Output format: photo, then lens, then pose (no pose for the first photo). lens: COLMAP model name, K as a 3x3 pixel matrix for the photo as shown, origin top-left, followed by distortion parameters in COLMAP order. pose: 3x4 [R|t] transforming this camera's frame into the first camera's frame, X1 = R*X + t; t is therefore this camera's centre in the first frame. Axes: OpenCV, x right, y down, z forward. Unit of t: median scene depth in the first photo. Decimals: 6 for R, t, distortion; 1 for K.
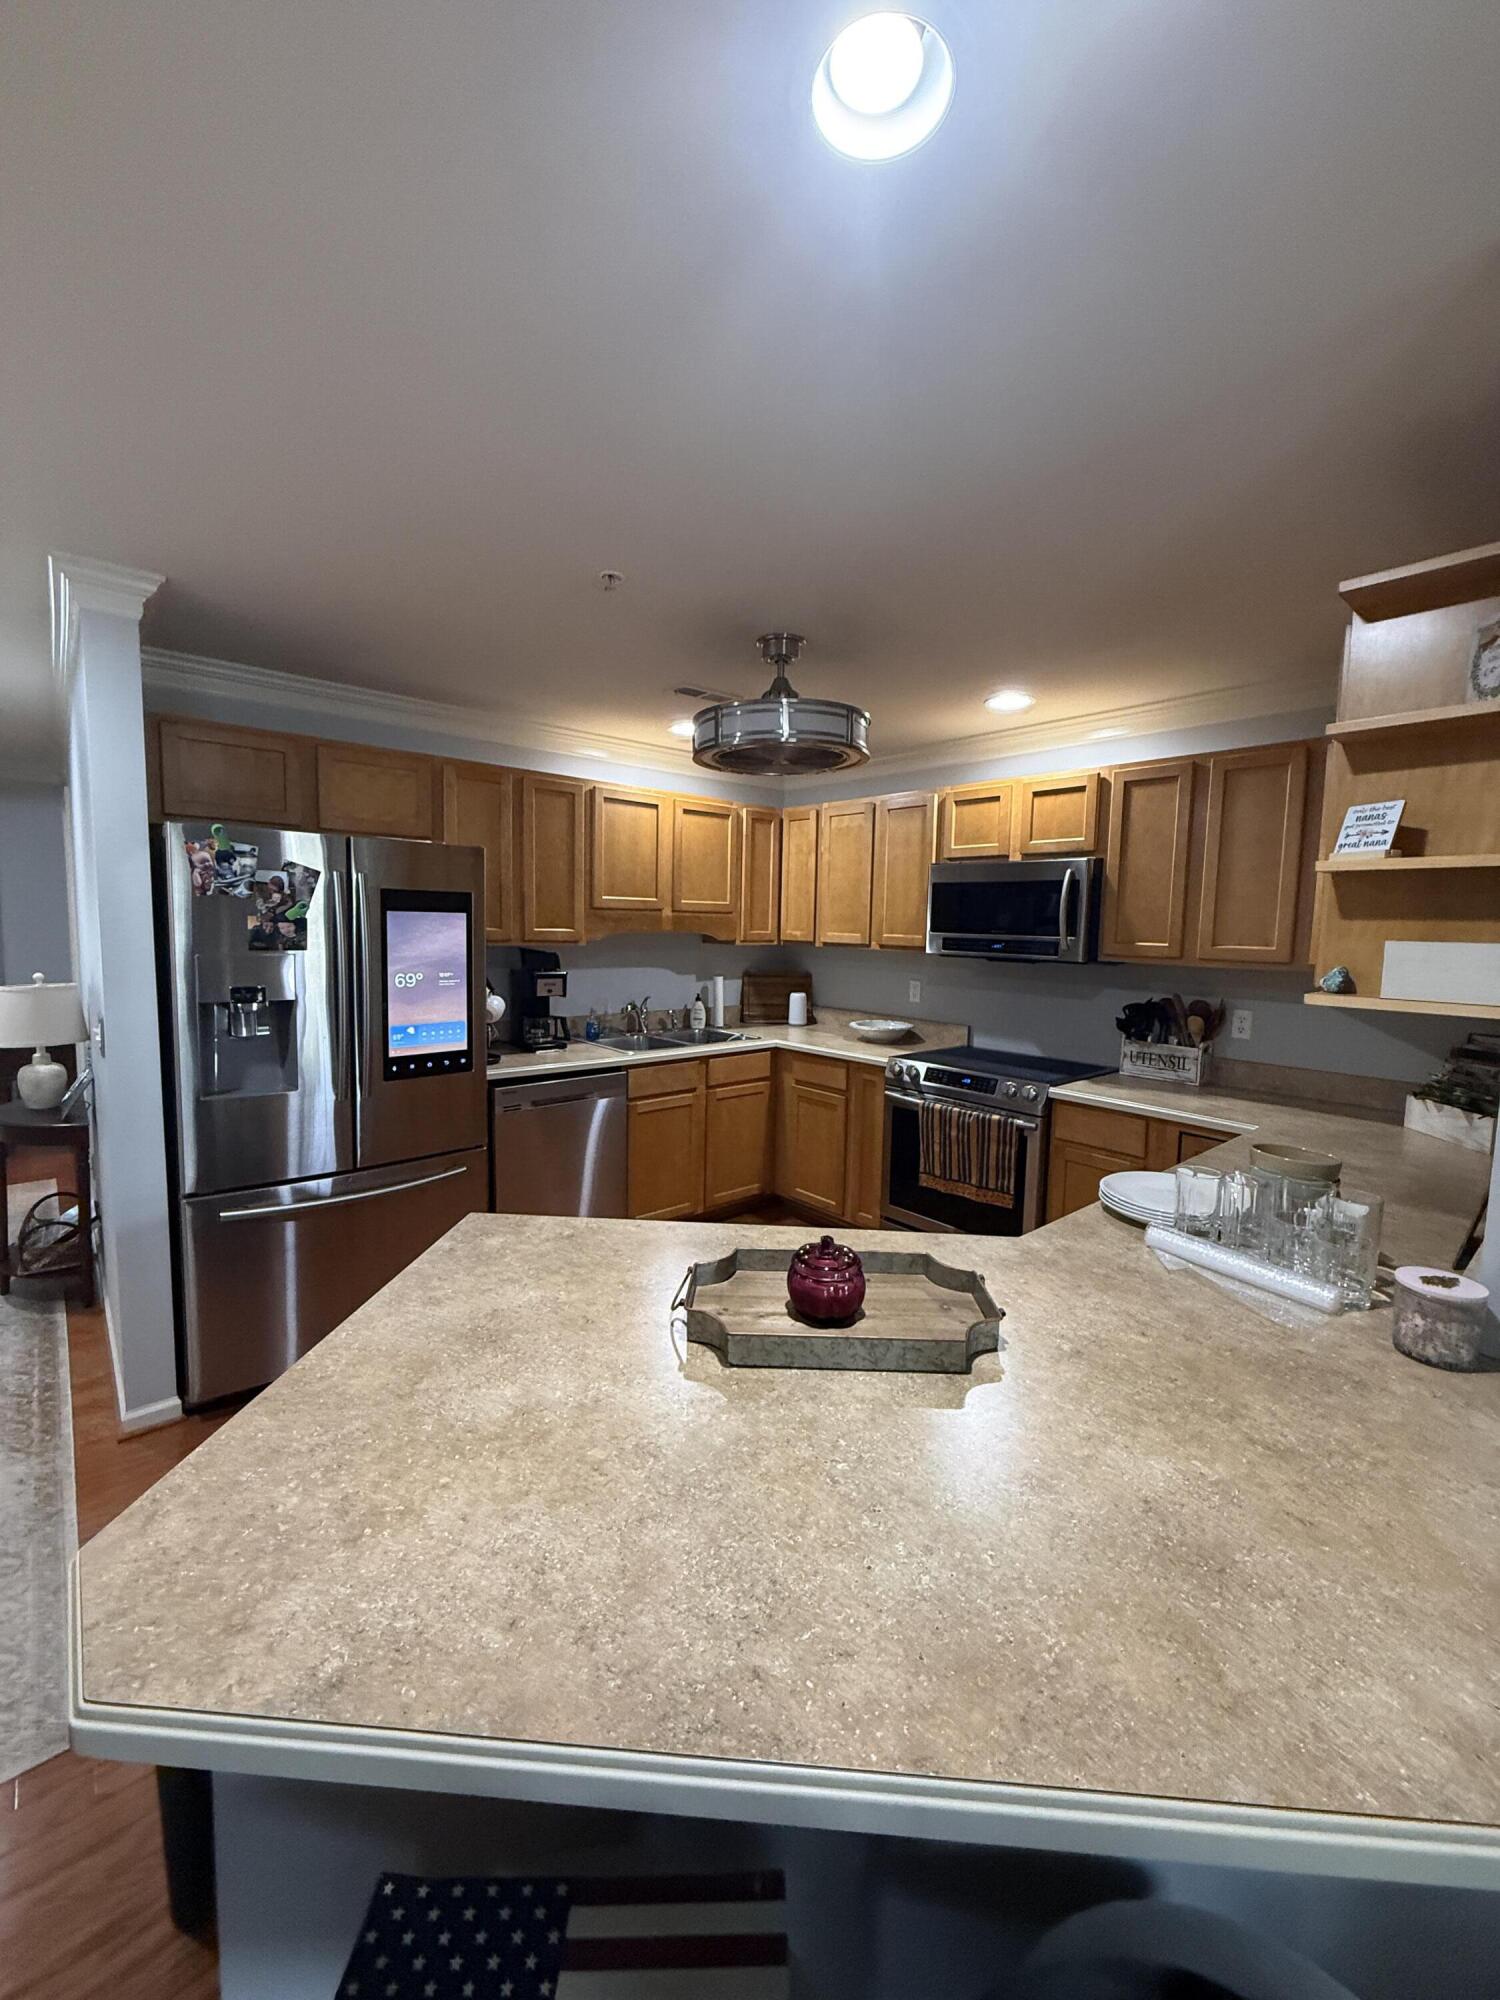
lens RADIAL K [[793.9, 0, 750.7], [0, 793.9, 994.0], [0, 0, 1]] dist [0.000674, -0.000006]
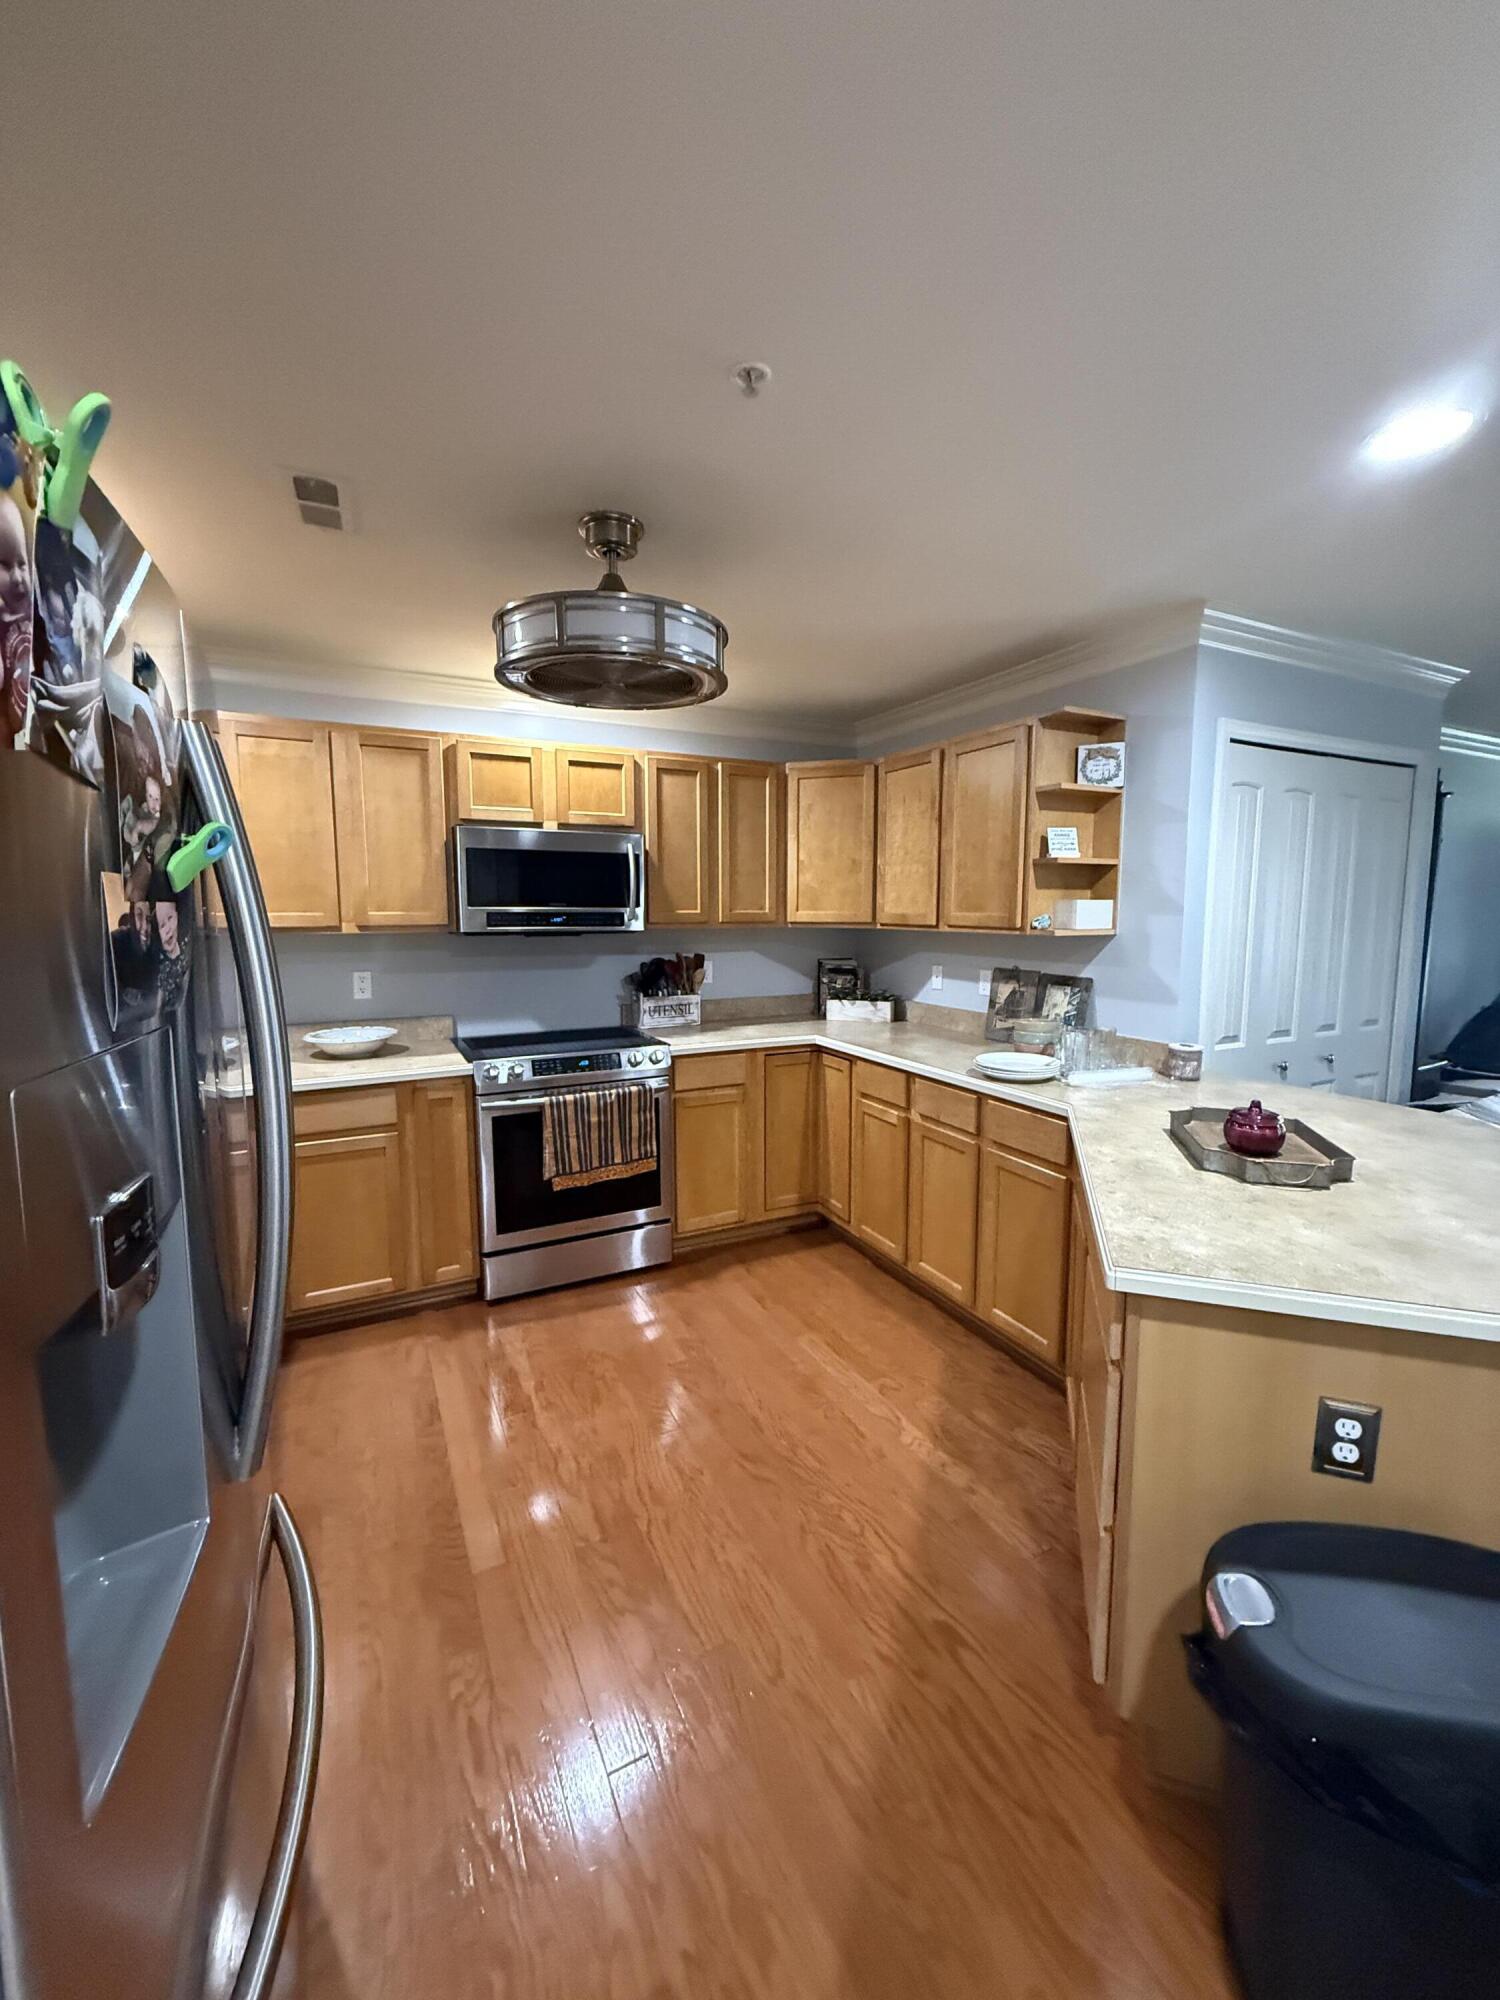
lens RADIAL K [[793.9, 0, 750.7], [0, 793.9, 994.0], [0, 0, 1]] dist [0.000674, -0.000006]
pose [[0.252397, -0.124628, 0.959564, -0.588054], [0.095229, 0.990056, 0.103540, -0.051531], [-0.962926, 0.065245, 0.261755, 0.571176]]
